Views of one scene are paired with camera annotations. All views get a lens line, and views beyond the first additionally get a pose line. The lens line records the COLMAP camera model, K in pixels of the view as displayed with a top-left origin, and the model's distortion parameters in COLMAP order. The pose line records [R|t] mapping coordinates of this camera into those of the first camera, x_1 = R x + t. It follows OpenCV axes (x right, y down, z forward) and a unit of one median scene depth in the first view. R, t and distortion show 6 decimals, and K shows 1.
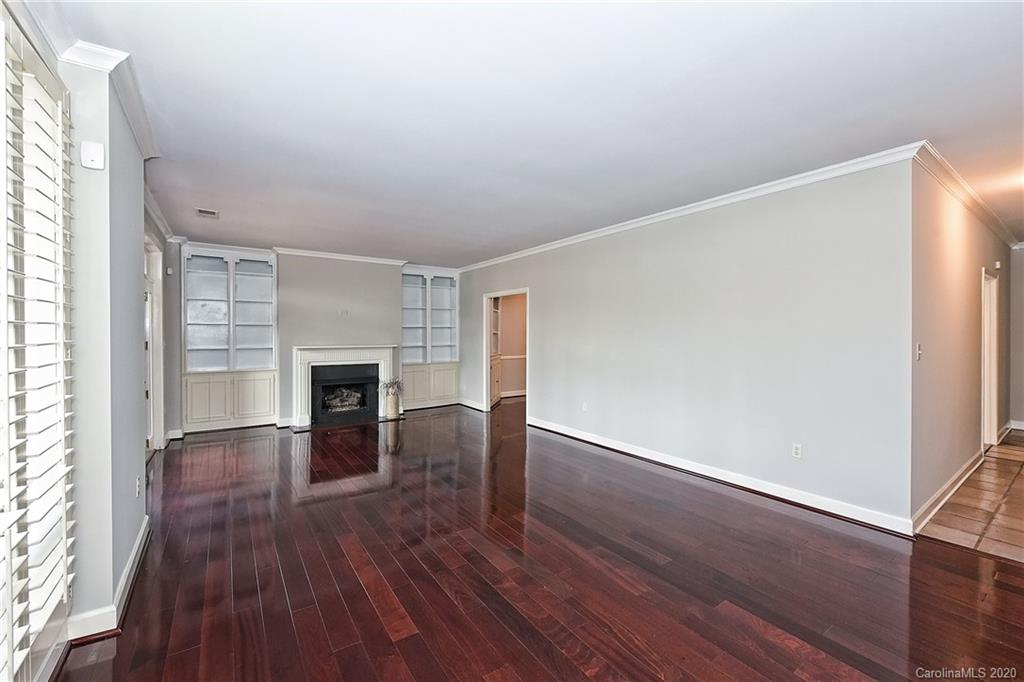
lens RADIAL K [[411.7, 0, 513.7], [0, 411.7, 334.9], [0, 0, 1]] dist [-0.002337, -0.000345]
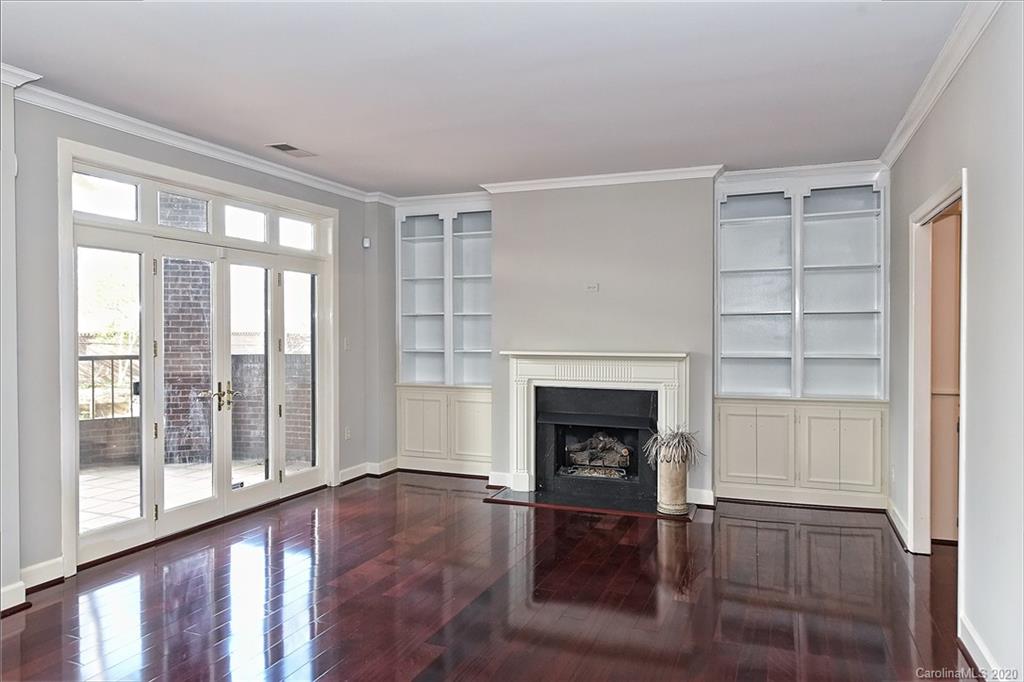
lens RADIAL K [[675.3, 0, 513.6], [0, 675.3, 334.4], [0, 0, 1]] dist [-0.006586, -0.000347]
pose [[0.547651, 0.005398, -0.836690, 0.250884], [-0.002284, 0.999985, 0.004957, 0.000116], [0.836704, -0.000803, 0.547655, 0.457391]]
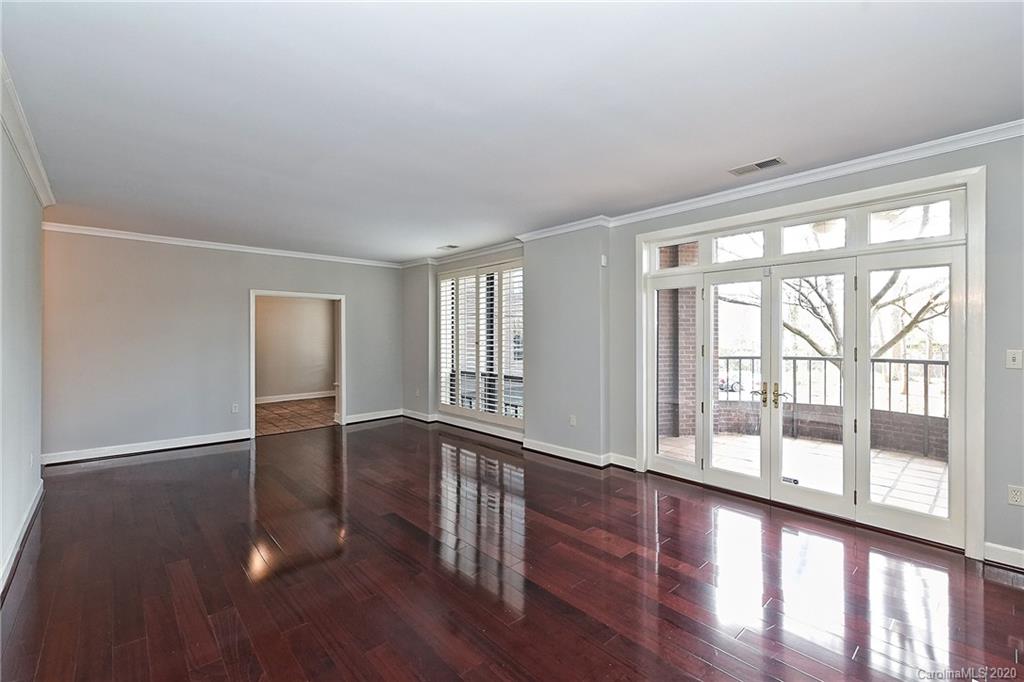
lens RADIAL K [[444.6, 0, 519.5], [0, 444.6, 338.7], [0, 0, 1]] dist [0.000088, -0.000077]
pose [[-0.991283, 0.002411, -0.131726, -0.155087], [0.001083, 0.999948, 0.010152, -0.005413], [0.131743, 0.009921, -0.991234, 1.113520]]
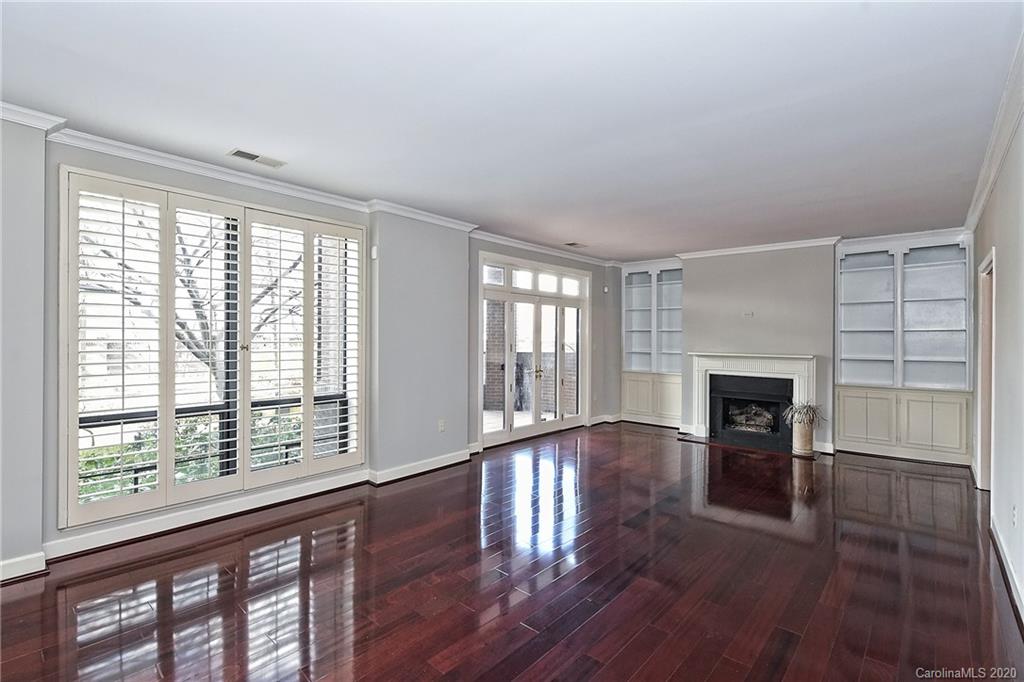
lens RADIAL K [[474.4, 0, 515.9], [0, 474.4, 334.0], [0, 0, 1]] dist [0.003013, -0.003242]
pose [[0.240092, -0.006886, -0.970726, 0.429999], [-0.011830, 0.999880, -0.010018, 0.000546], [0.970678, 0.013889, 0.239982, 0.305427]]
